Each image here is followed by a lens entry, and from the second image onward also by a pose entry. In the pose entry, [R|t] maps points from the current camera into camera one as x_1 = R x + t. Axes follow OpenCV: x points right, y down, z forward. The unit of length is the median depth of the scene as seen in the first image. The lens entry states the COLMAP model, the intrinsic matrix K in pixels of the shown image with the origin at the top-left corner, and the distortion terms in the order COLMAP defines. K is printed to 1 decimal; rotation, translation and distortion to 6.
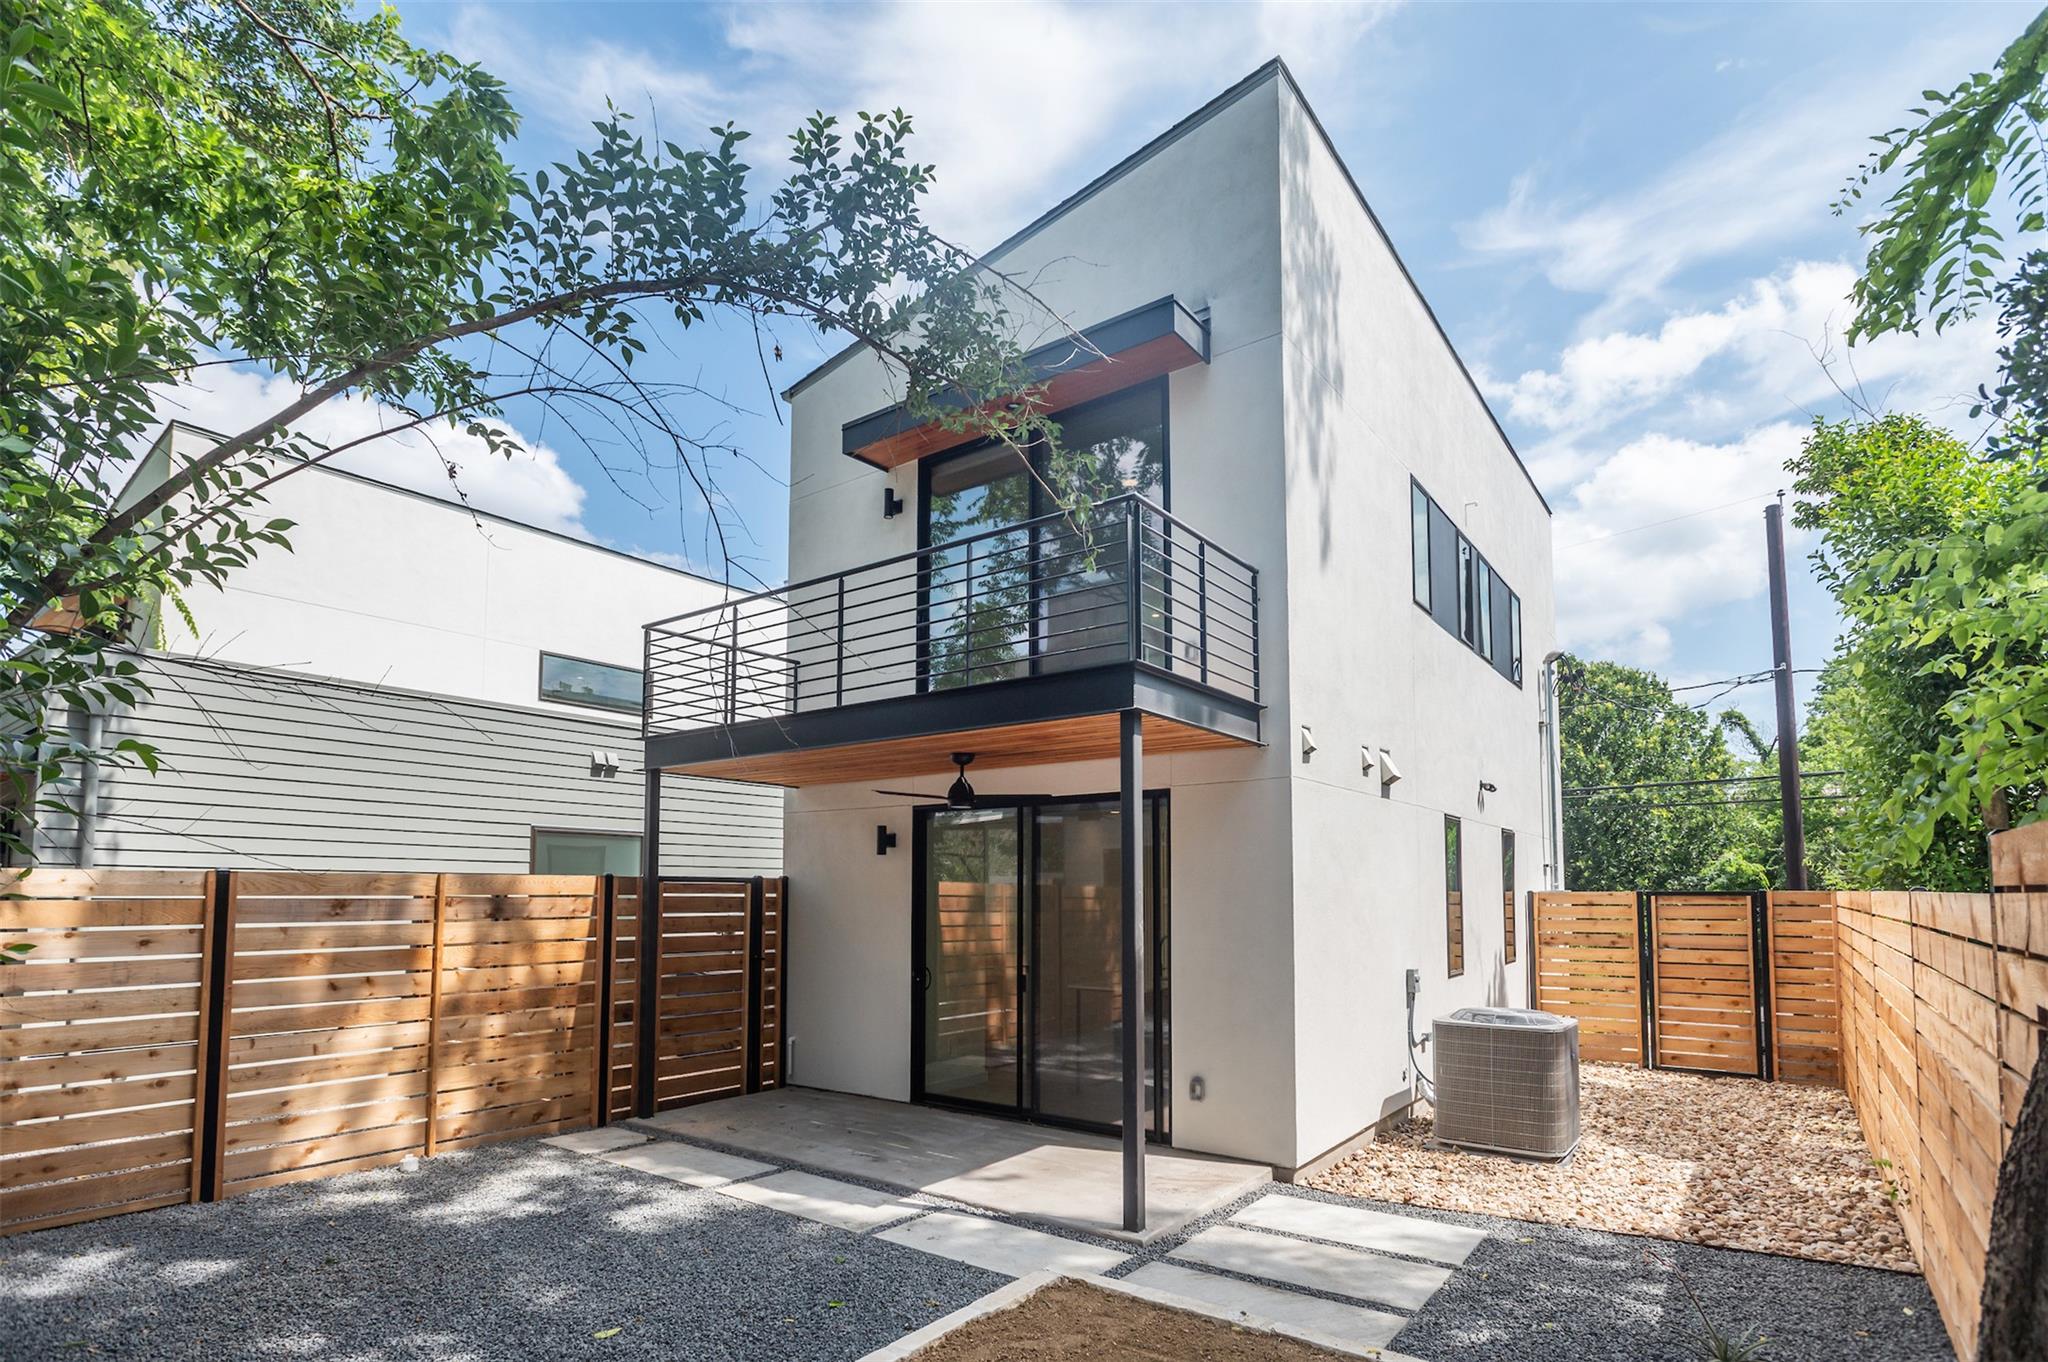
lens RADIAL K [[978.0, 0, 1017.6], [0, 978.0, 678.6], [0, 0, 1]] dist [-0.020368, -0.000107]
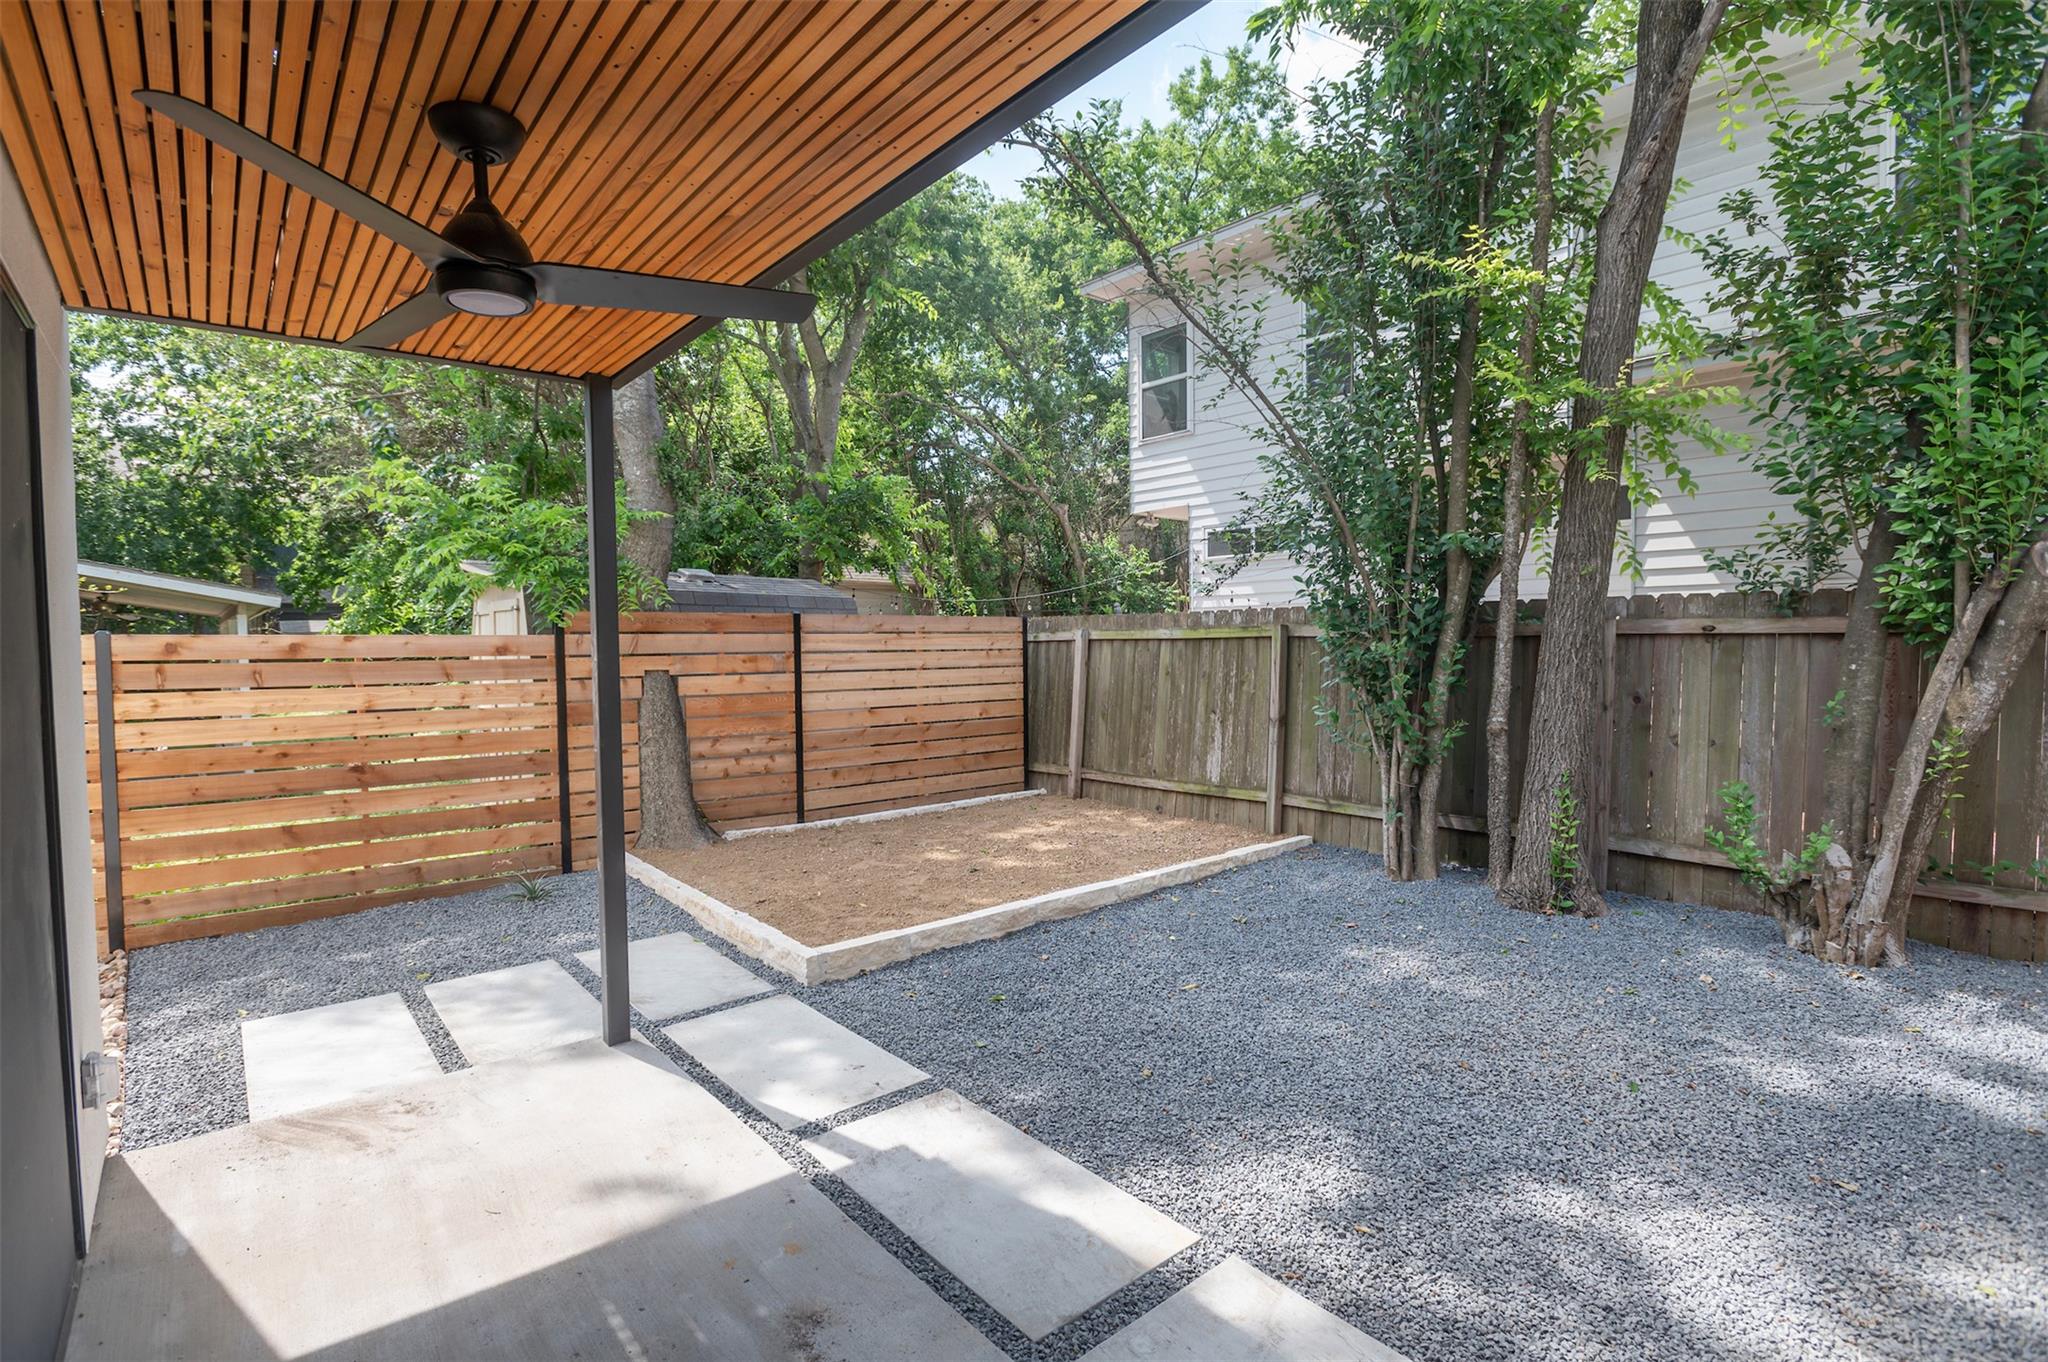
lens RADIAL K [[978.0, 0, 1017.6], [0, 978.0, 678.6], [0, 0, 1]] dist [-0.020368, -0.000107]
pose [[-0.971696, 0.003989, 0.236201, -0.313412], [-0.039246, 0.983237, -0.178057, 0.333377], [-0.232952, -0.182287, -0.955251, 1.431850]]
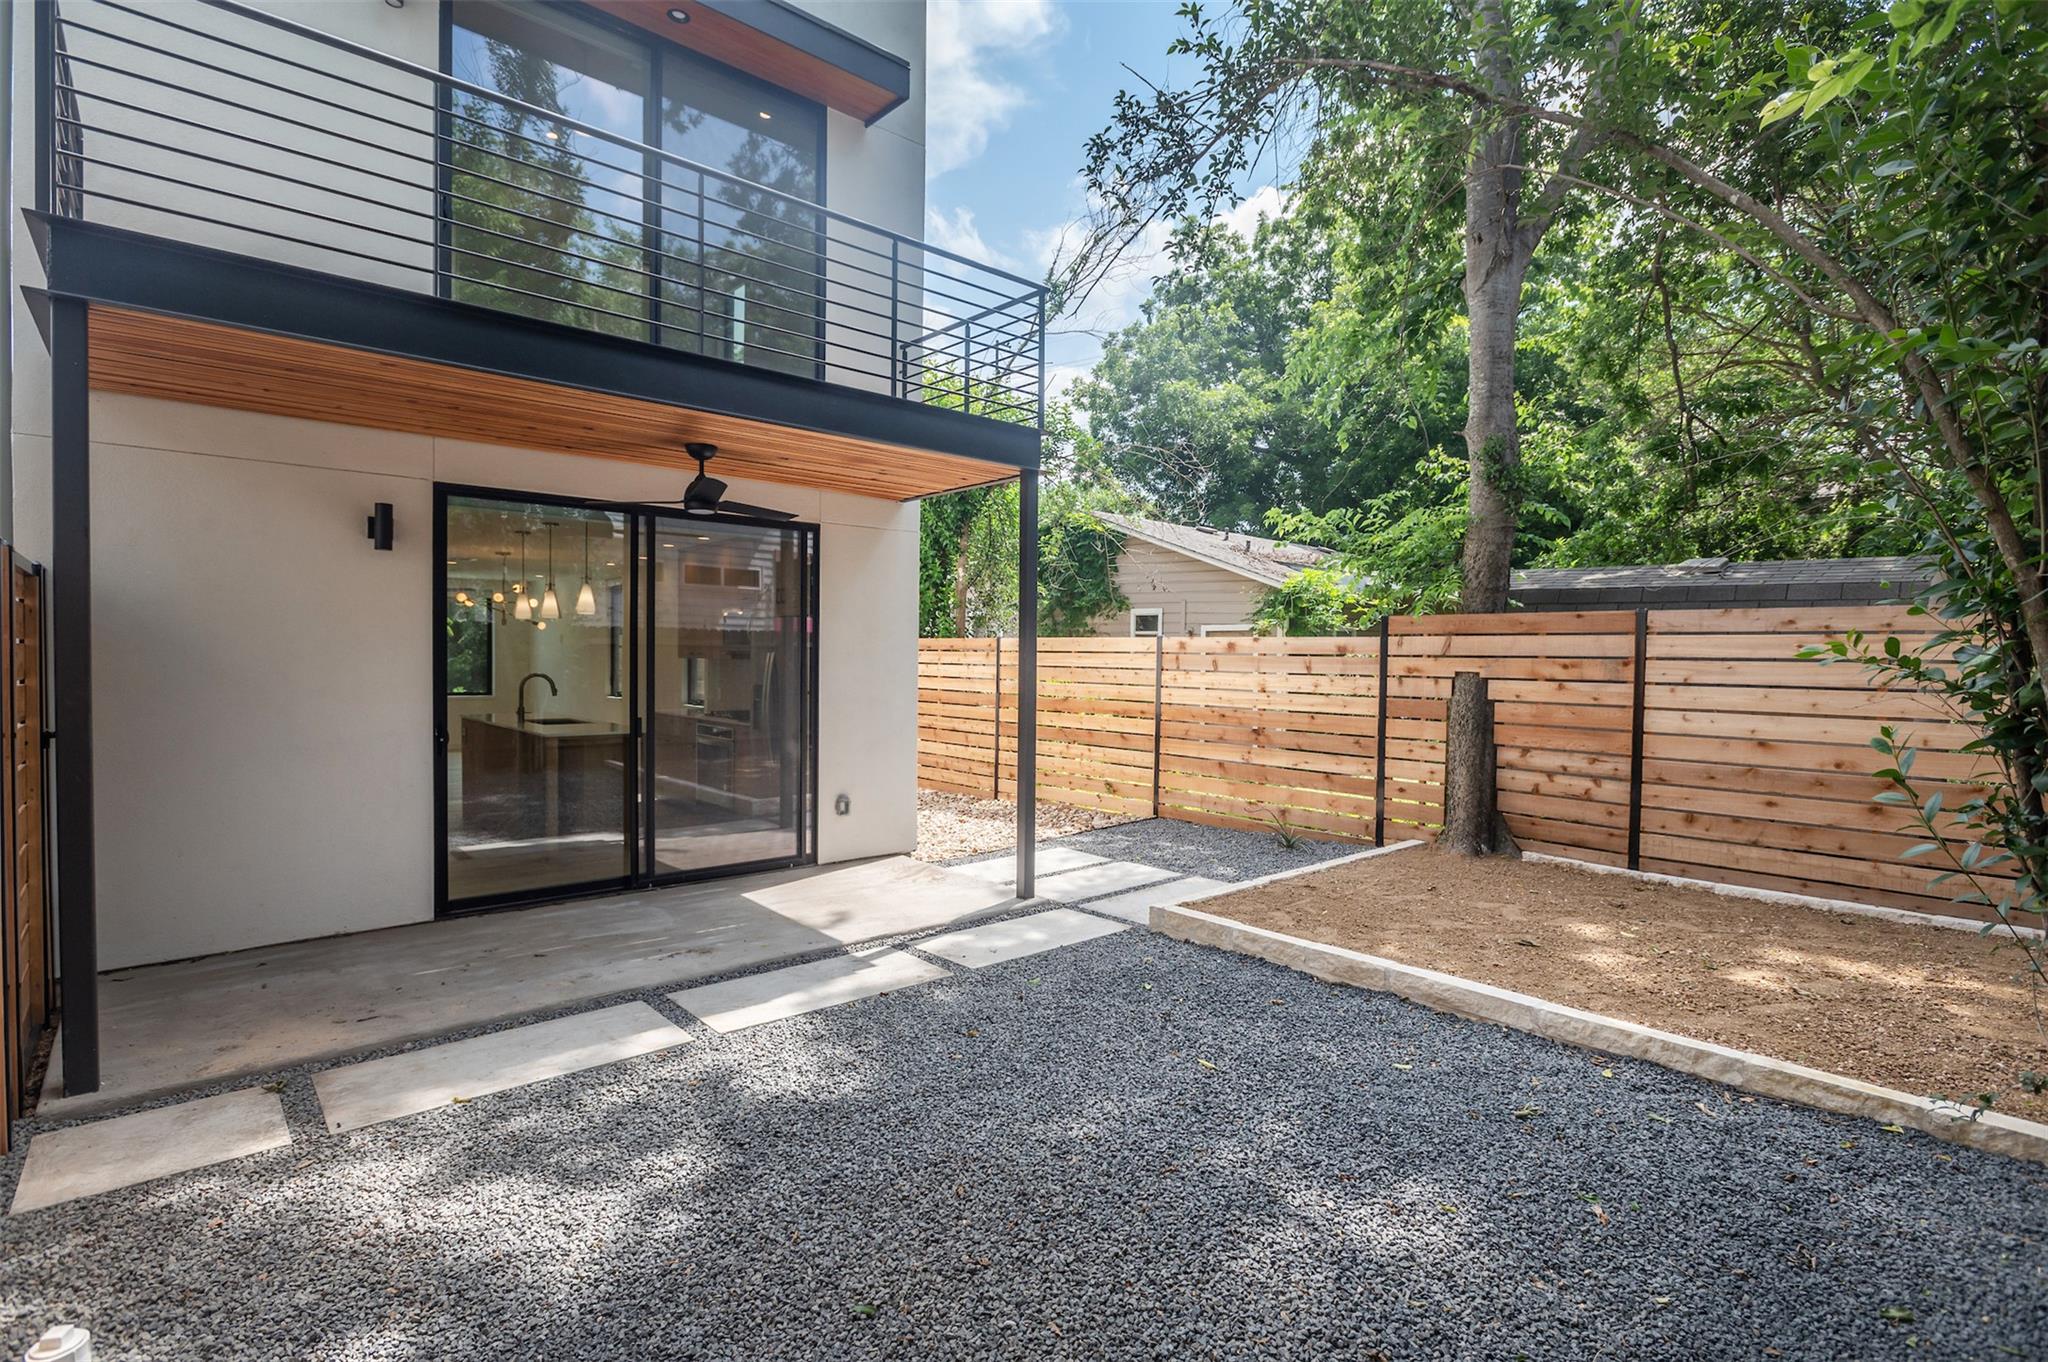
lens RADIAL K [[978.0, 0, 1017.6], [0, 978.0, 678.6], [0, 0, 1]] dist [-0.020368, -0.000107]
pose [[0.208887, -0.023105, 0.977667, -0.886719], [-0.225271, 0.971699, 0.071095, 0.175288], [-0.951640, -0.235090, 0.197770, 0.682461]]
